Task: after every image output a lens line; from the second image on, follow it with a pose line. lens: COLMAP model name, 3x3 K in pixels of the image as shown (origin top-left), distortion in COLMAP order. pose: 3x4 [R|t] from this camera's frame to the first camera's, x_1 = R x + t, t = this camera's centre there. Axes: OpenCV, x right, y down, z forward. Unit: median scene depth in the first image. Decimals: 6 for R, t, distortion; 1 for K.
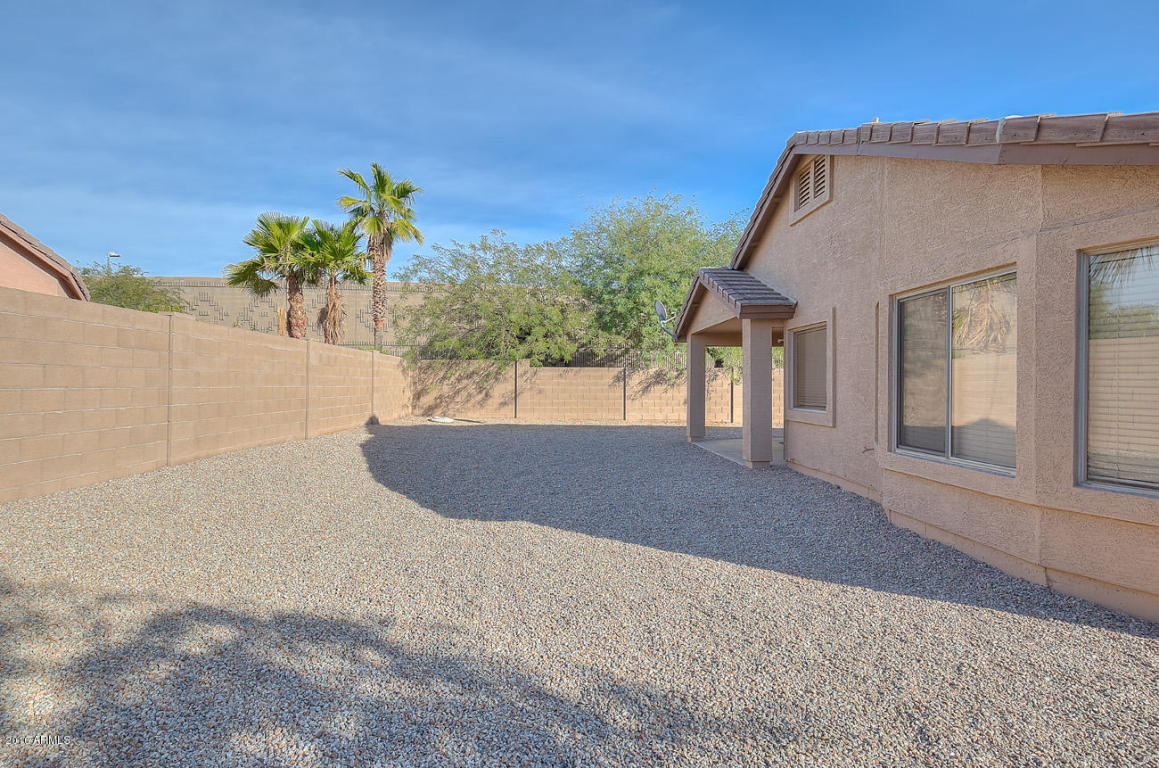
lens RADIAL K [[570.1, 0, 575.4], [0, 570.1, 375.9], [0, 0, 1]] dist [-0.012804, 0.001419]
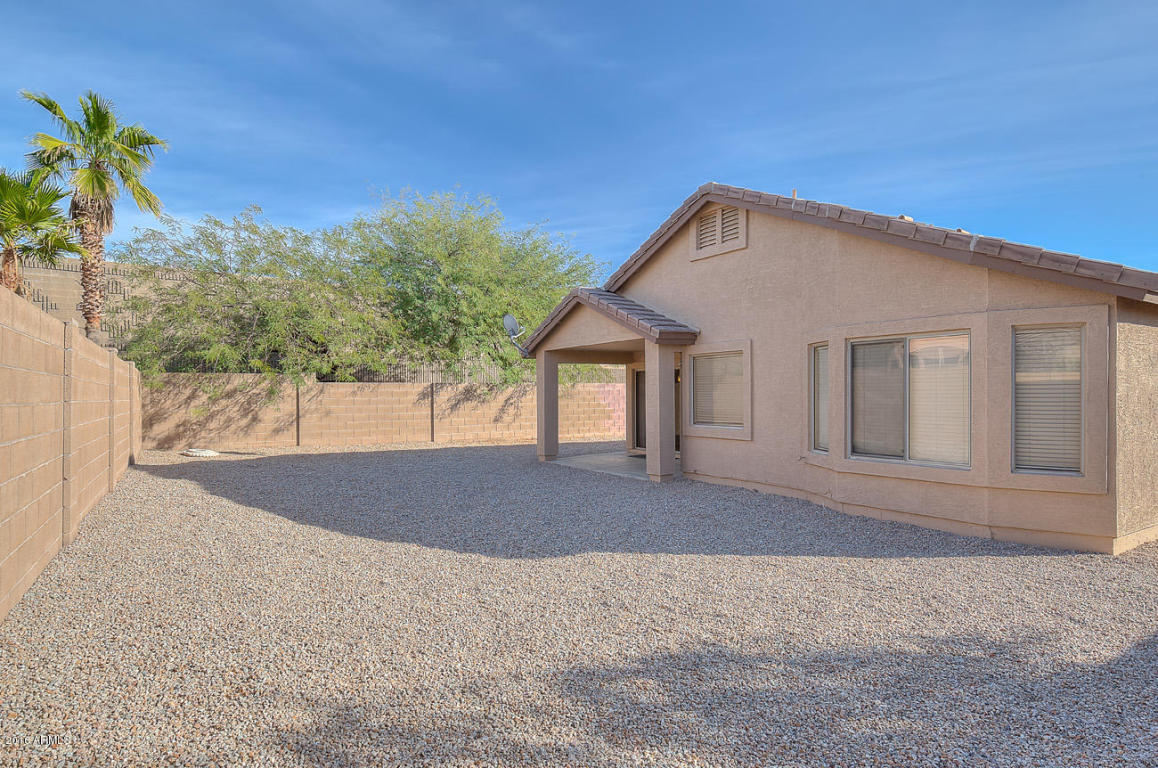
lens RADIAL K [[646.7, 0, 582.4], [0, 646.7, 386.2], [0, 0, 1]] dist [-0.012108, -0.003589]
pose [[0.856989, -0.007863, 0.515274, -0.247947], [0.005327, 0.999965, 0.006400, -0.015514], [-0.515307, -0.002740, 0.857001, 0.013603]]
